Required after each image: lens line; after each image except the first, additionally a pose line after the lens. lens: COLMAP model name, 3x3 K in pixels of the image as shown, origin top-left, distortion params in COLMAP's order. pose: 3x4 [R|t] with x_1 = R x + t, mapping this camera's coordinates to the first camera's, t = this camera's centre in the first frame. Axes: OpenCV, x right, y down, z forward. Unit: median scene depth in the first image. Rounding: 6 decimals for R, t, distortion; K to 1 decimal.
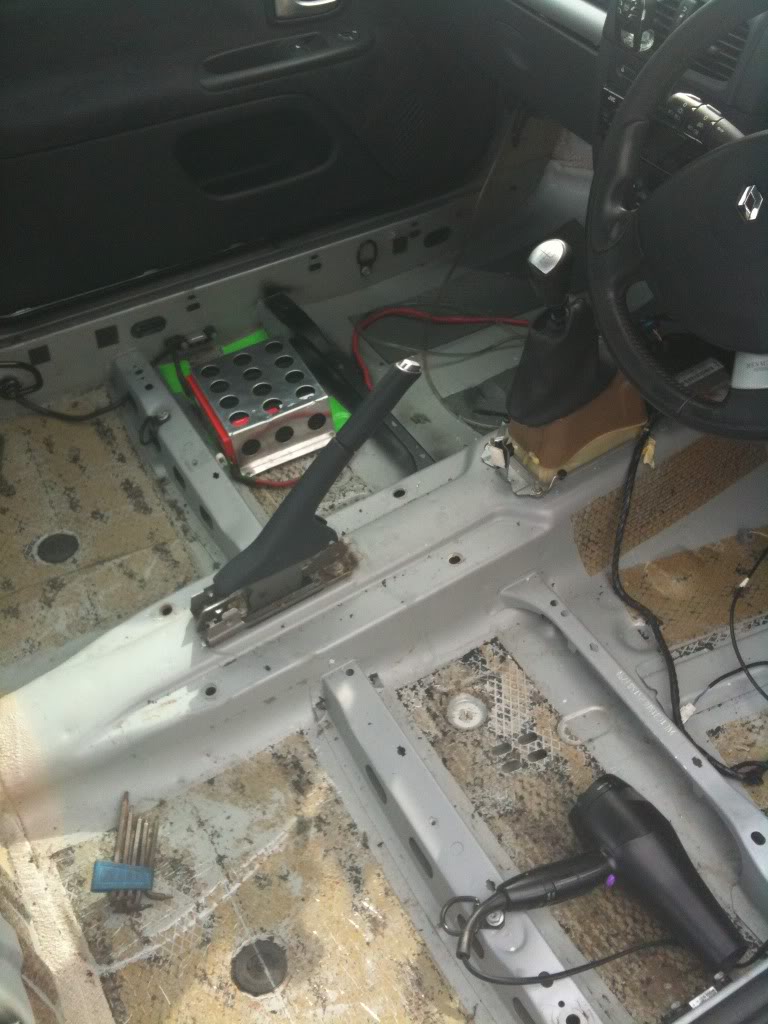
lens RADIAL K [[1109.7, 0, 384.0], [0, 1109.7, 512.0], [0, 0, 1]] dist [0.101707, -0.366037]
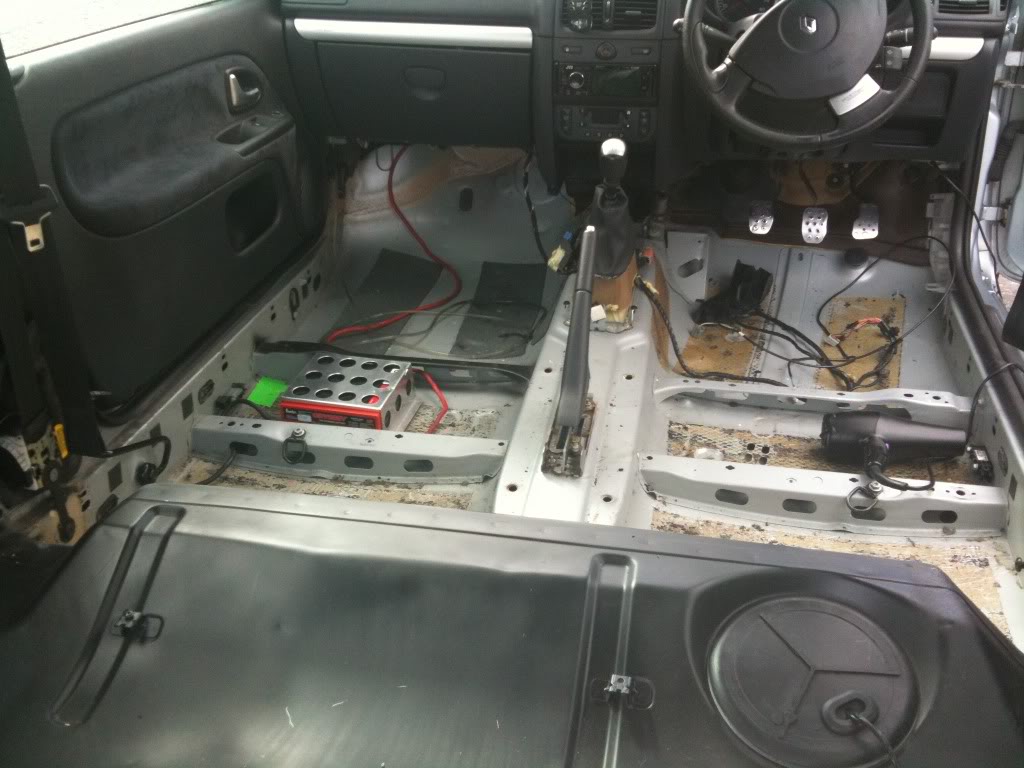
lens RADIAL K [[1109.7, 0, 495.7], [0, 1109.7, 365.2], [0, 0, 1]] dist [0.101707, -0.366037]
pose [[0.665877, -0.307448, 0.679768, -0.816341], [0.517635, 0.846542, -0.124180, 0.097136], [-0.537273, 0.434560, 0.722838, 0.077855]]
